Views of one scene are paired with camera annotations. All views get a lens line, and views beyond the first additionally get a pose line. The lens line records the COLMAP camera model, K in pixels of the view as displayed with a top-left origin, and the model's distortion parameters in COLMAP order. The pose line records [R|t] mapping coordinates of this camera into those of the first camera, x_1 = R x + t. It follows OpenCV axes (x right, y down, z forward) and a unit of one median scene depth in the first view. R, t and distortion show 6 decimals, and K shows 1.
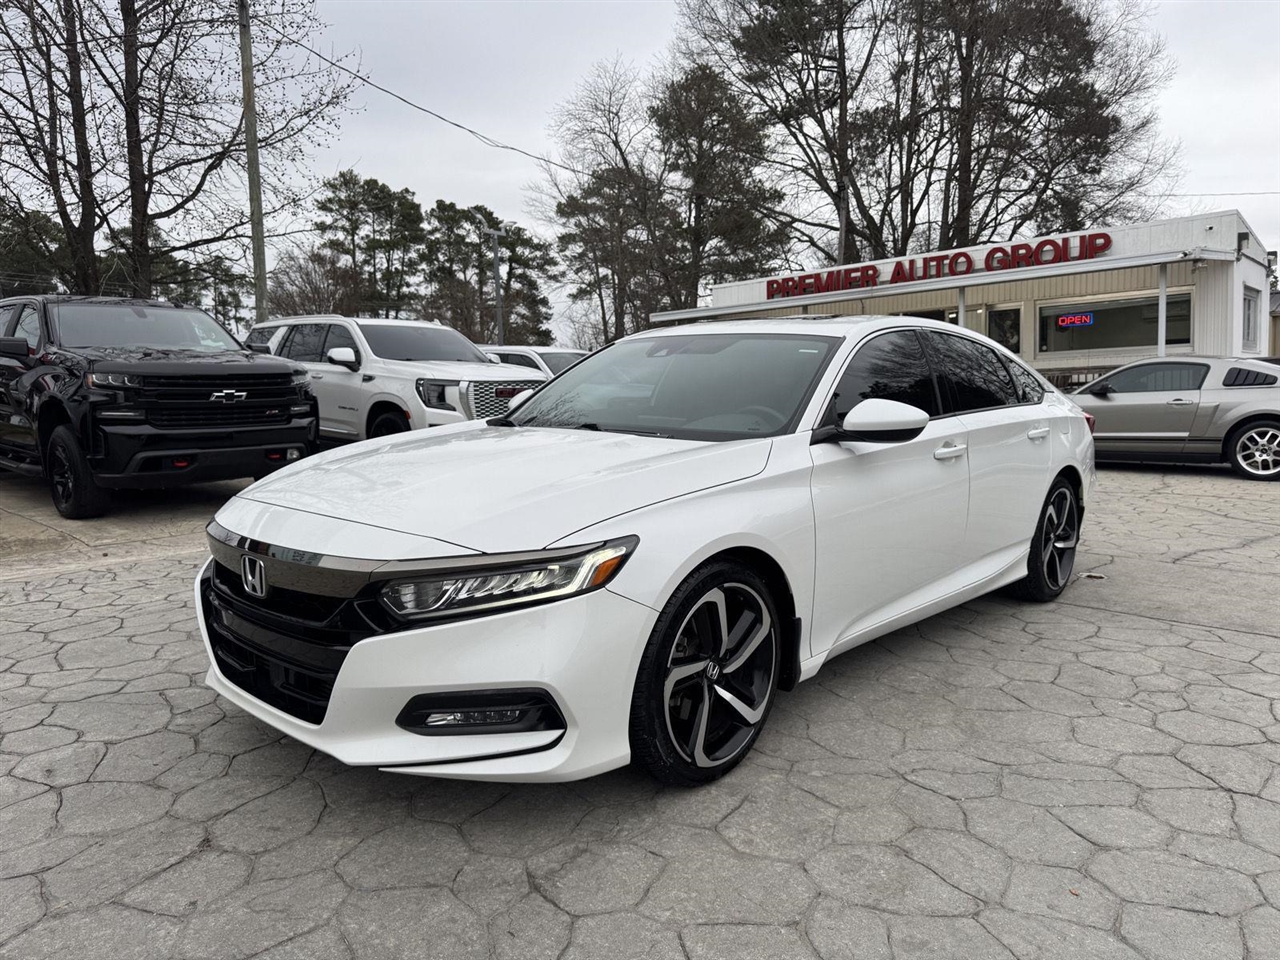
lens RADIAL K [[914.6, 0, 635.2], [0, 914.6, 484.6], [0, 0, 1]] dist [0.003270, -0.002950]
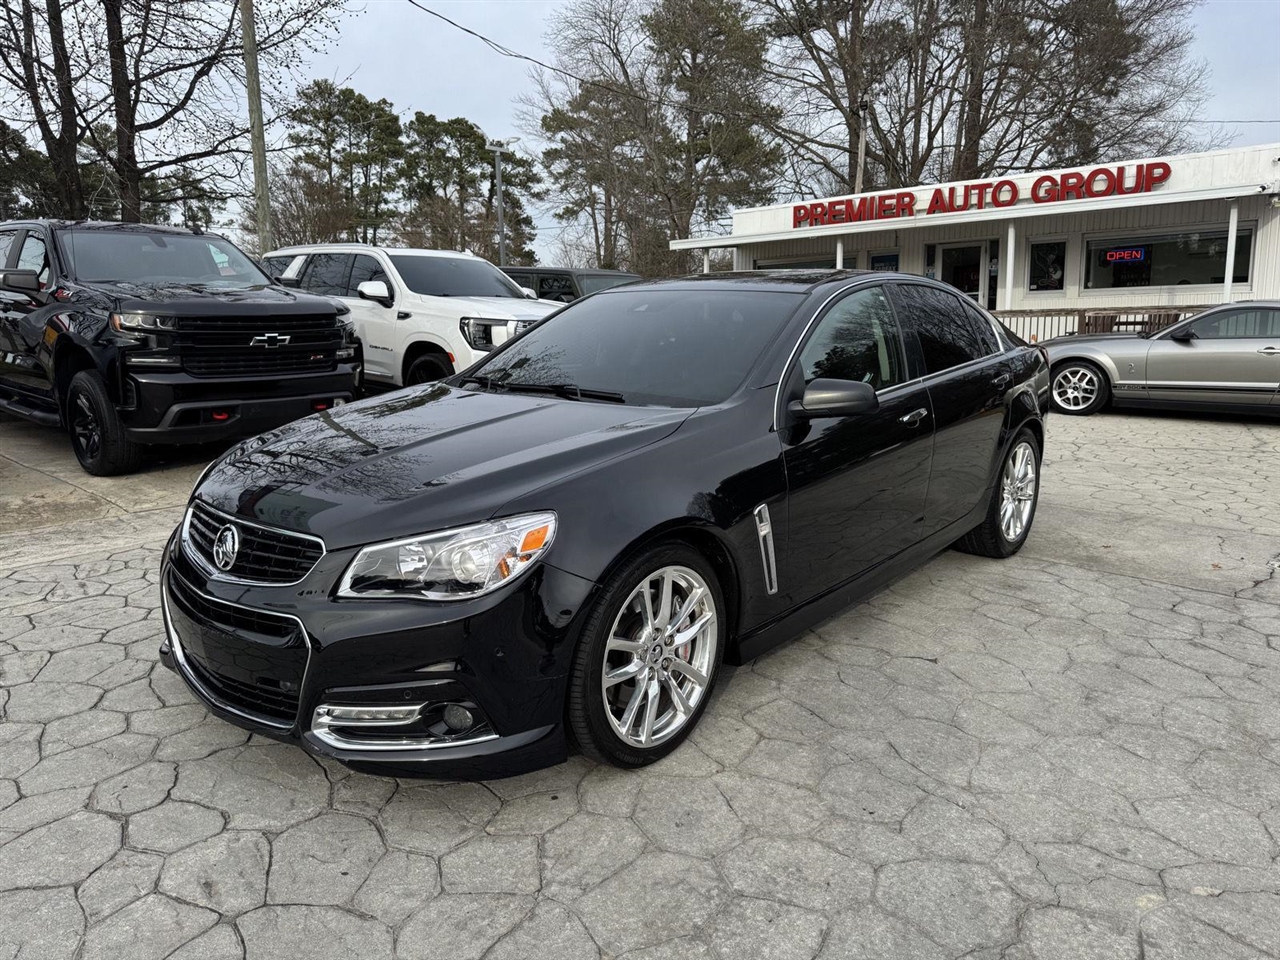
lens RADIAL K [[919.8, 0, 635.0], [0, 919.8, 485.5], [0, 0, 1]] dist [-0.026412, 0.027455]
pose [[0.999686, 0.007324, 0.023968, -0.021075], [-0.009285, 0.996524, 0.082782, -0.006235], [-0.023278, -0.082979, 0.996279, 0.017629]]
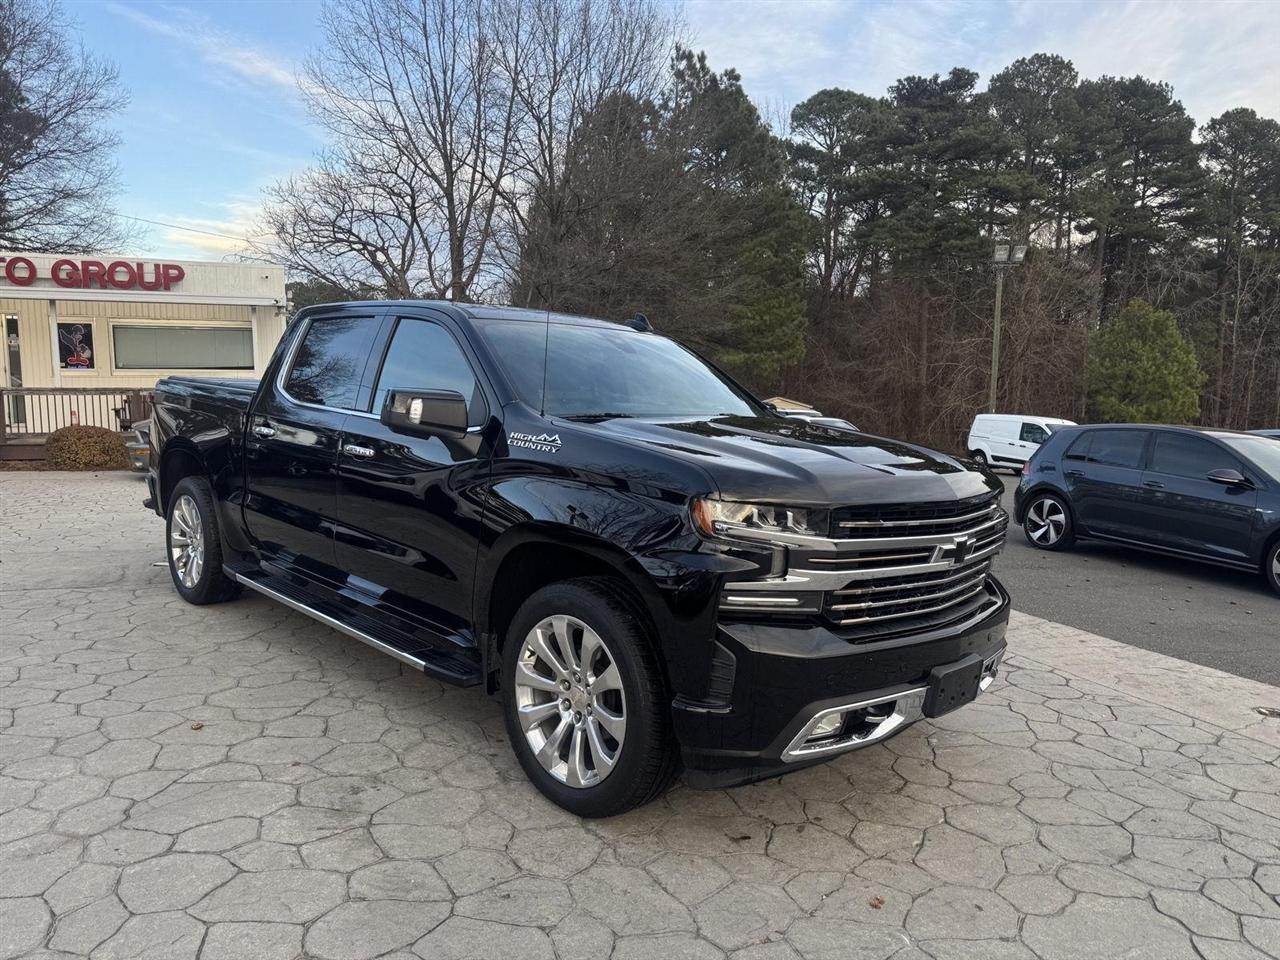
lens RADIAL K [[905.1, 0, 636.1], [0, 905.1, 481.9], [0, 0, 1]] dist [0.039757, -0.041413]
pose [[0.432747, -0.062775, 0.899327, -0.102905], [0.062083, 0.997280, 0.039738, -0.008960], [-0.899375, 0.038636, 0.435467, 0.010776]]
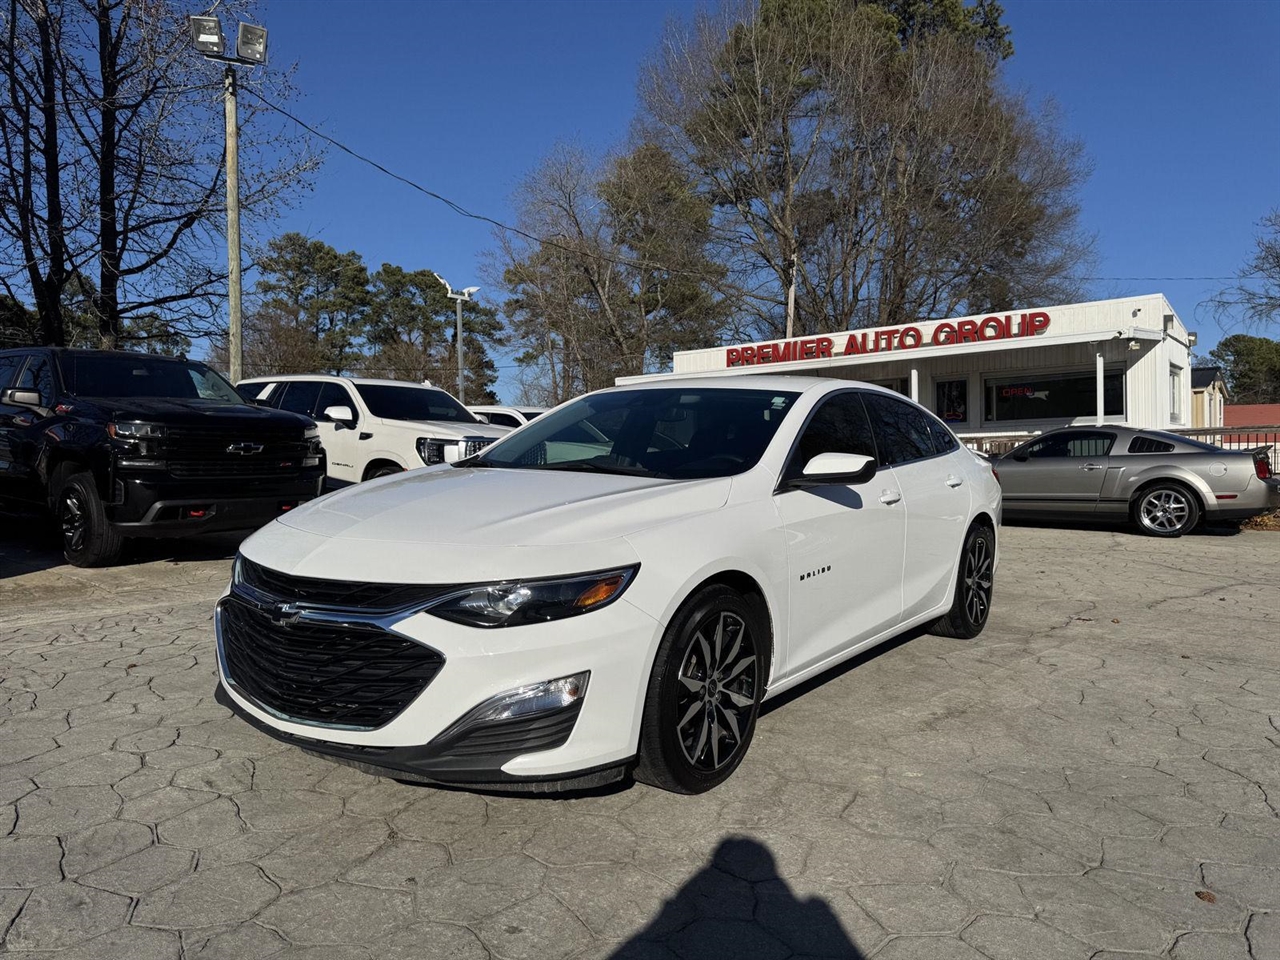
lens RADIAL K [[911.9, 0, 641.5], [0, 911.9, 481.9], [0, 0, 1]] dist [0.011127, -0.009663]
pose [[0.997165, 0.011314, 0.074389, -0.015220], [-0.005842, 0.997288, -0.073359, 0.002595], [-0.075018, 0.072717, 0.994527, -0.009163]]
